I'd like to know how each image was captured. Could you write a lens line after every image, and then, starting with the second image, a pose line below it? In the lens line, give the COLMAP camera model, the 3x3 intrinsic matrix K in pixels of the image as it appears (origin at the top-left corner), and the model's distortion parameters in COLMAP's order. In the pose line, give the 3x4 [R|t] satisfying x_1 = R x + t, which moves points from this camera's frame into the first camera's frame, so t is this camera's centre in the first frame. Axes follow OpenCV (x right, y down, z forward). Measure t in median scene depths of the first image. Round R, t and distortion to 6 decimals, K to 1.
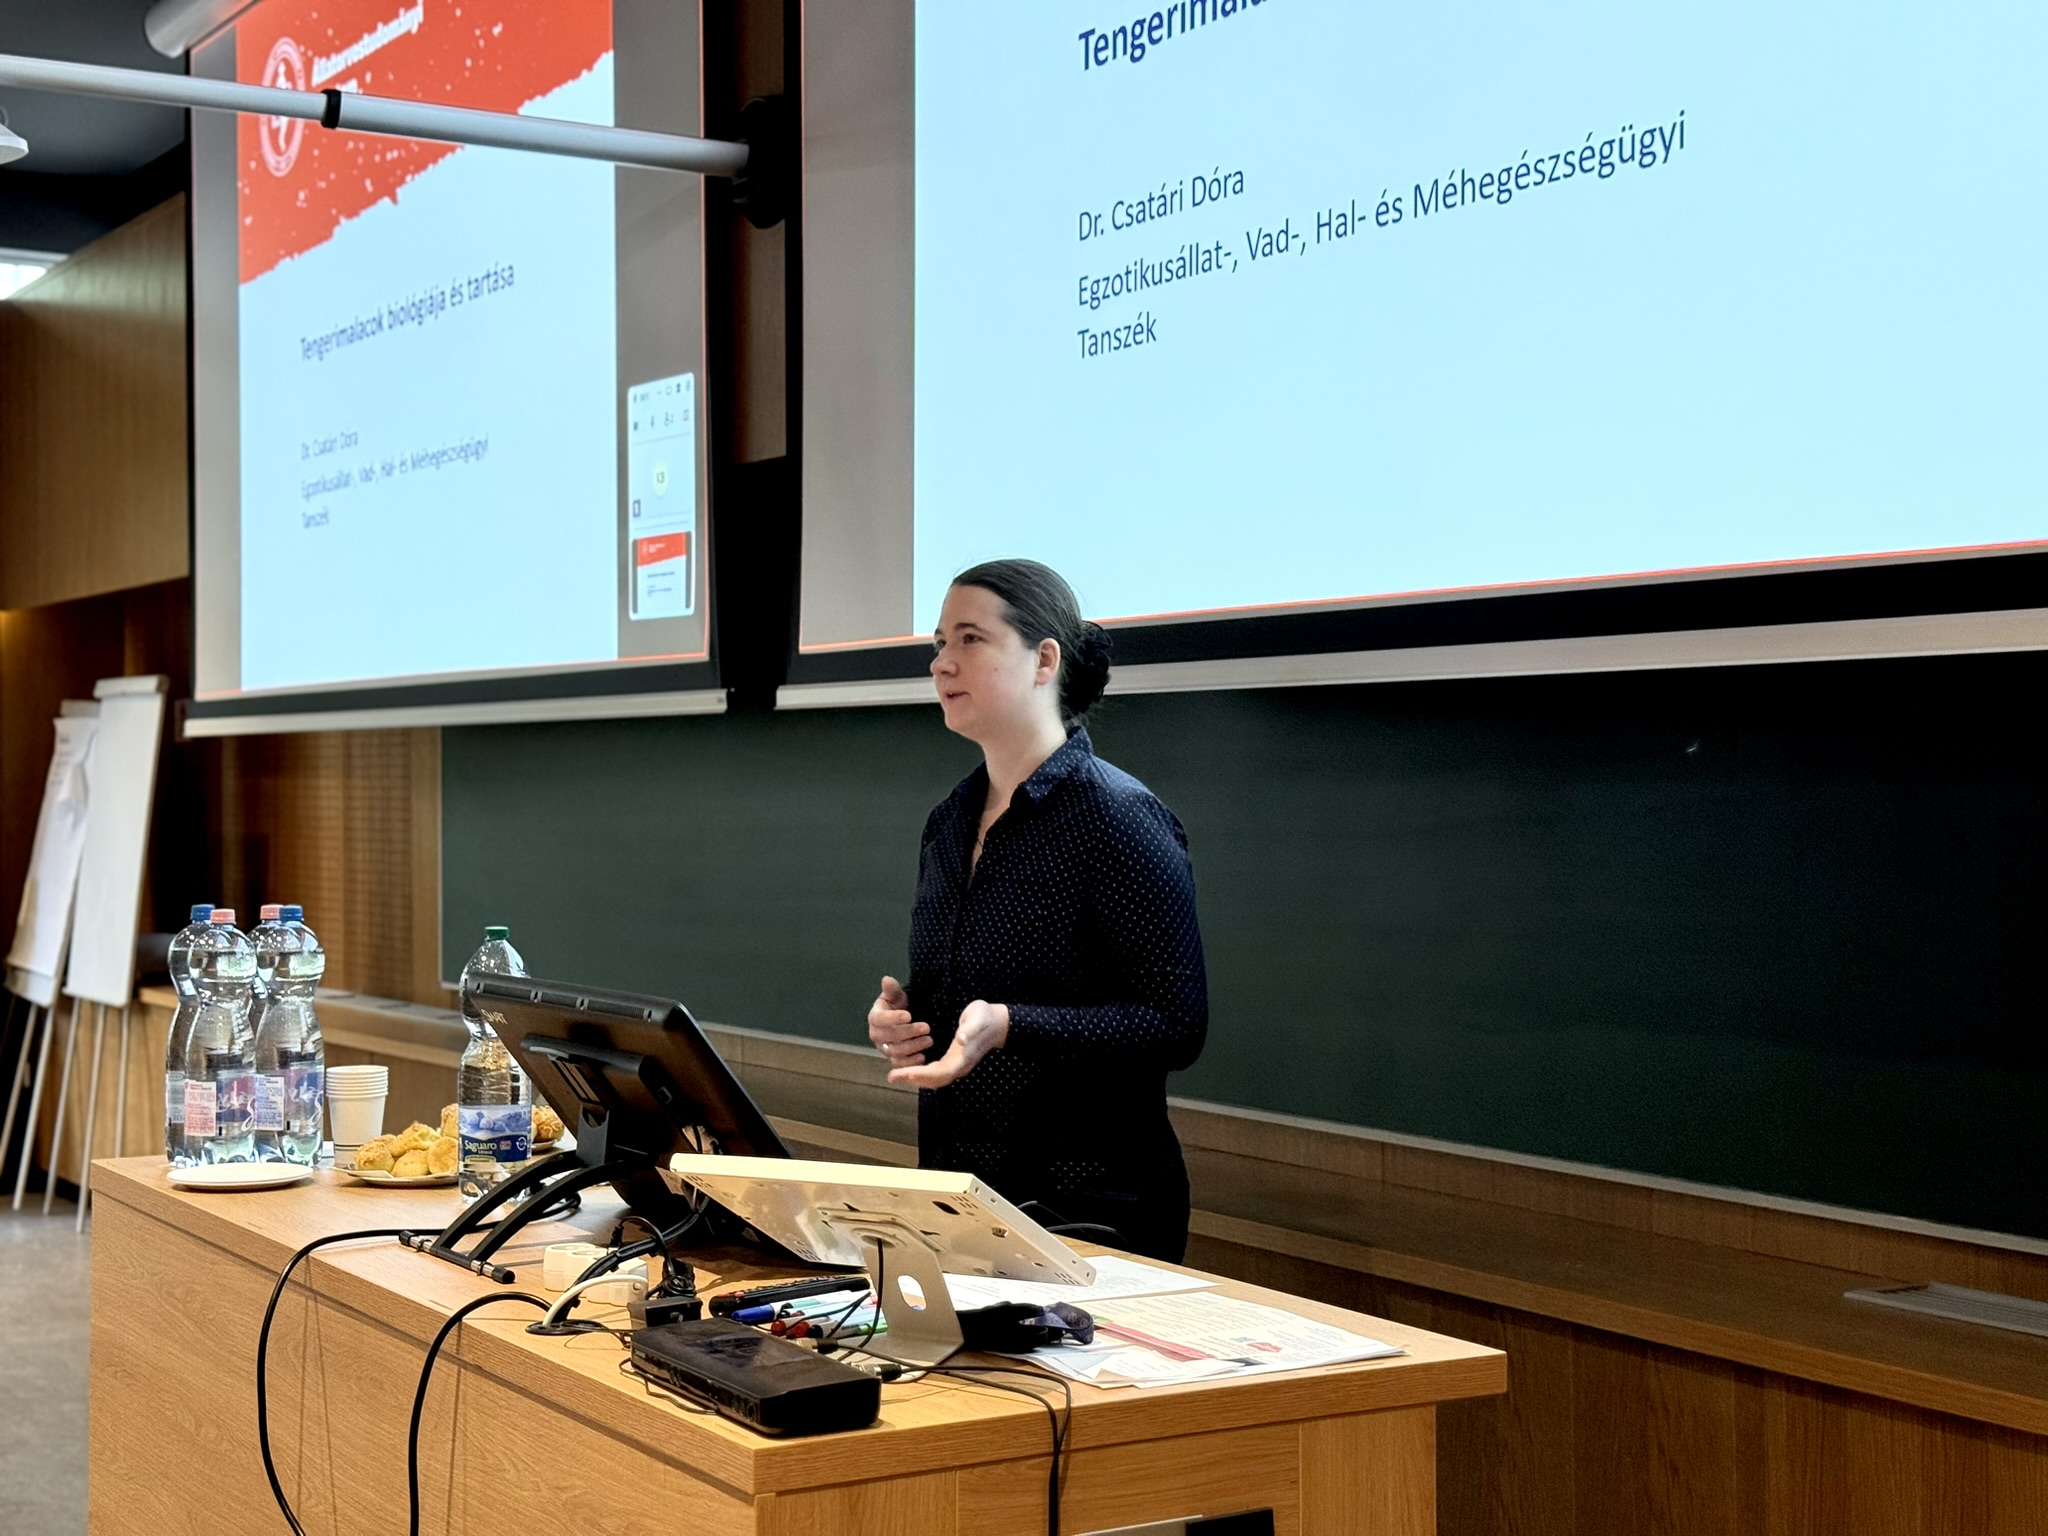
lens RADIAL K [[2872.3, 0, 1024.0], [0, 2872.3, 768.0], [0, 0, 1]] dist [0.162299, 0.017182]
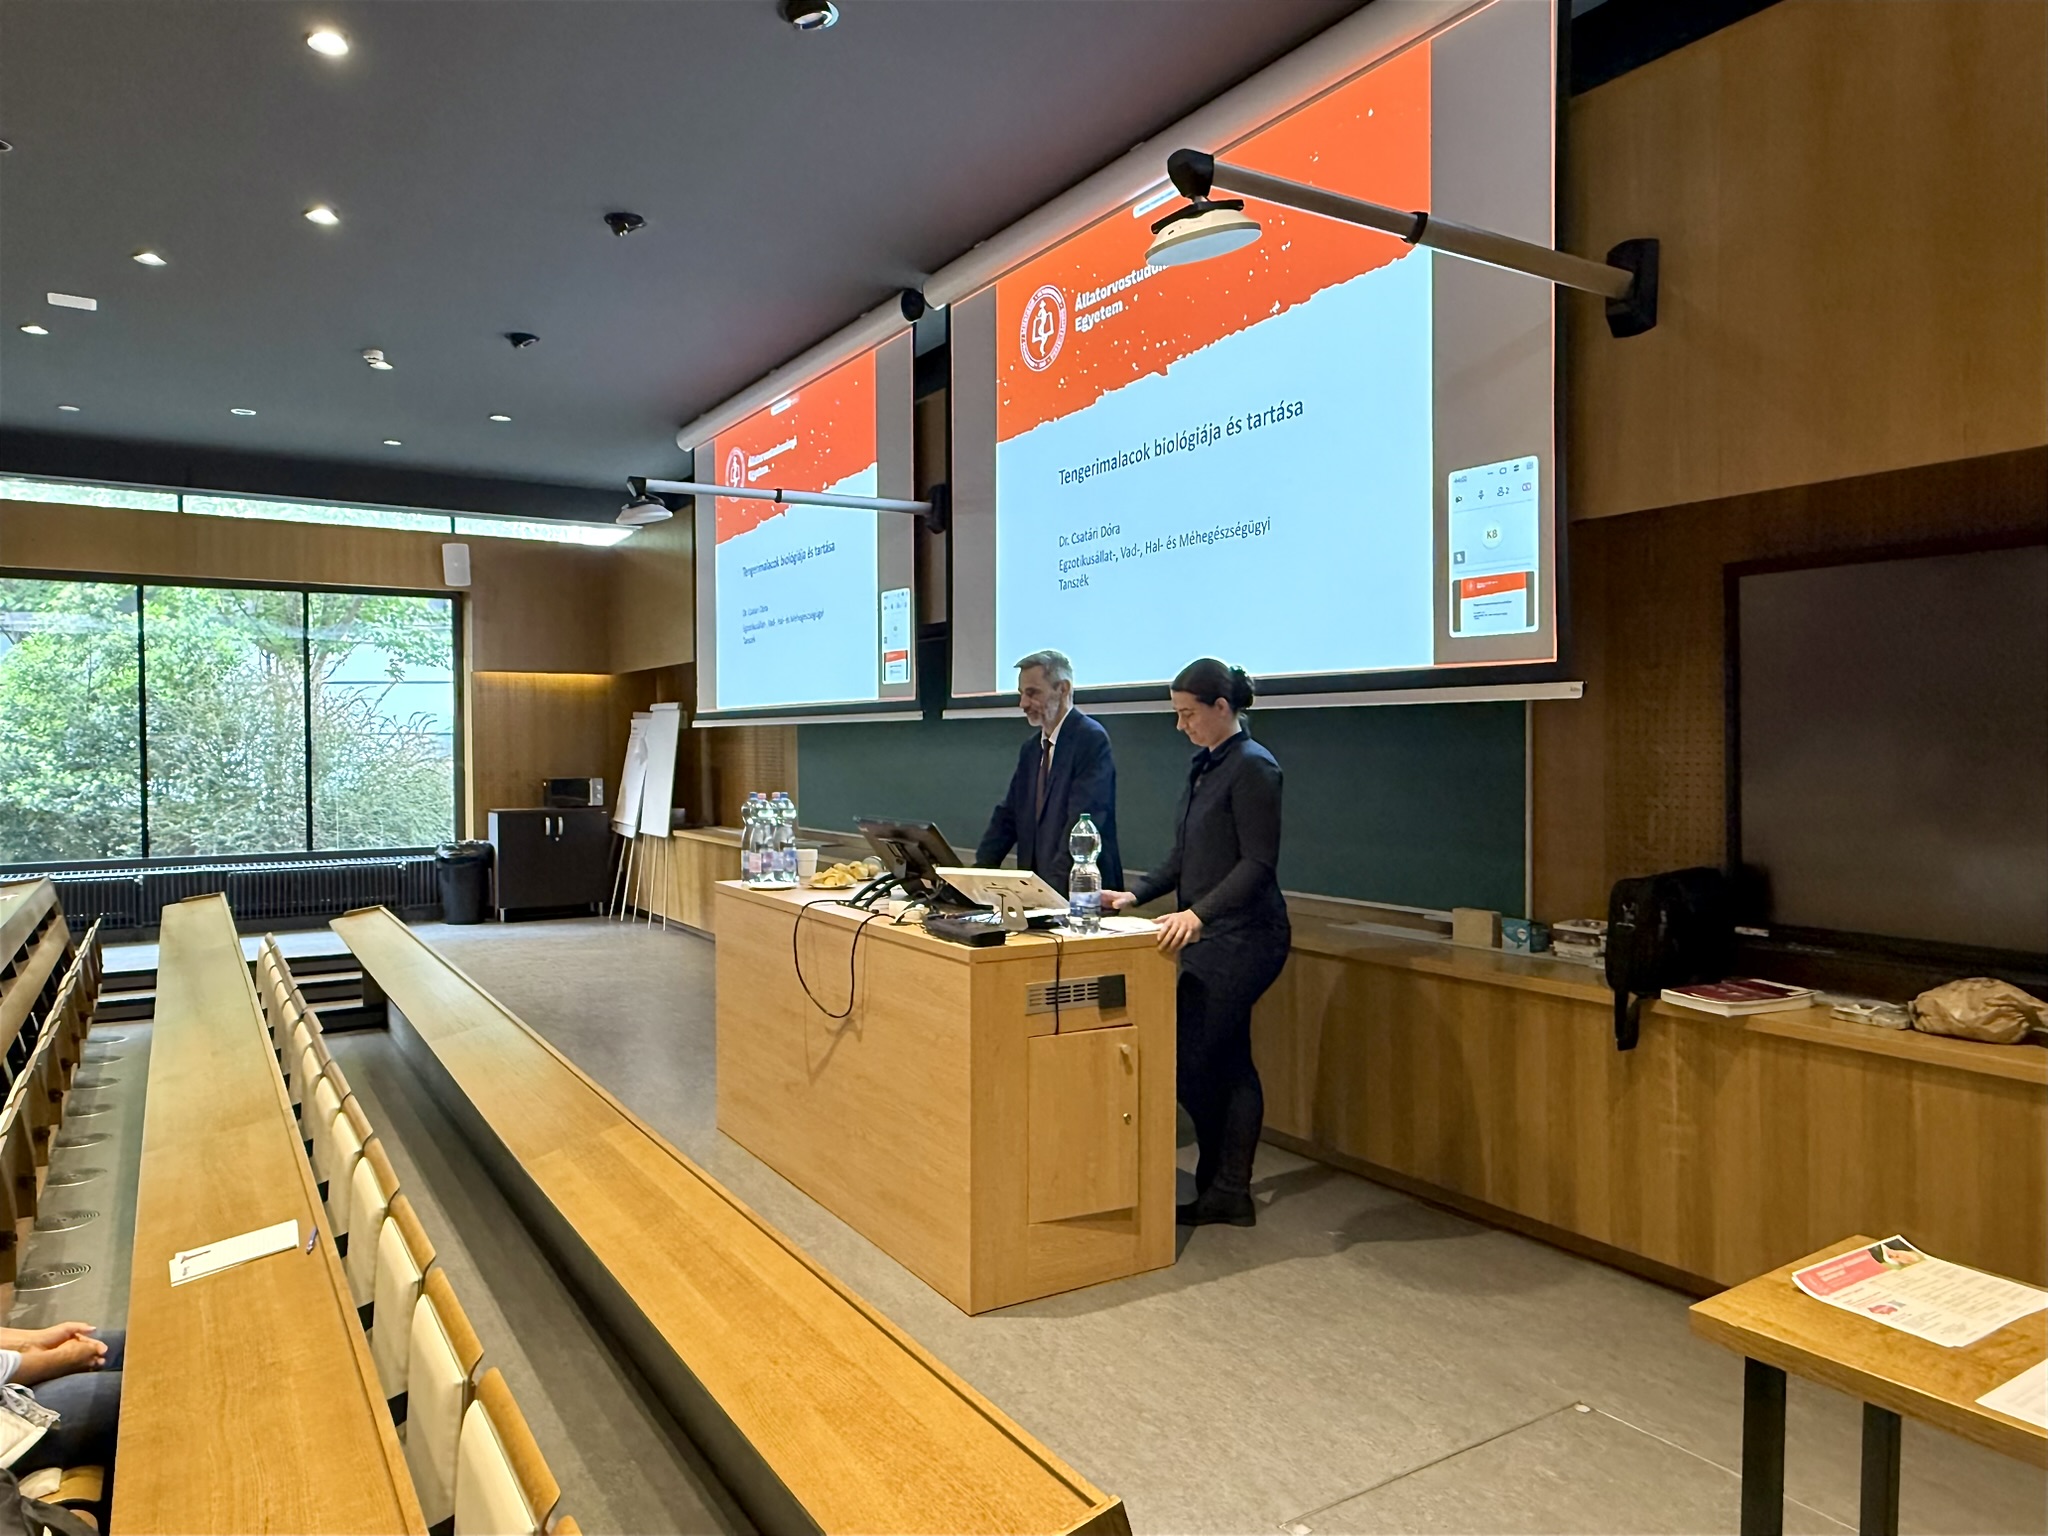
lens RADIAL K [[1343.6, 0, 1024.0], [0, 1343.6, 768.0], [0, 0, 1]] dist [-0.000007, -0.000115]
pose [[0.999995, -0.002775, -0.001408, -0.013210], [0.002808, 0.999704, 0.024153, -0.006716], [0.001341, -0.024157, 0.999707, -0.267313]]
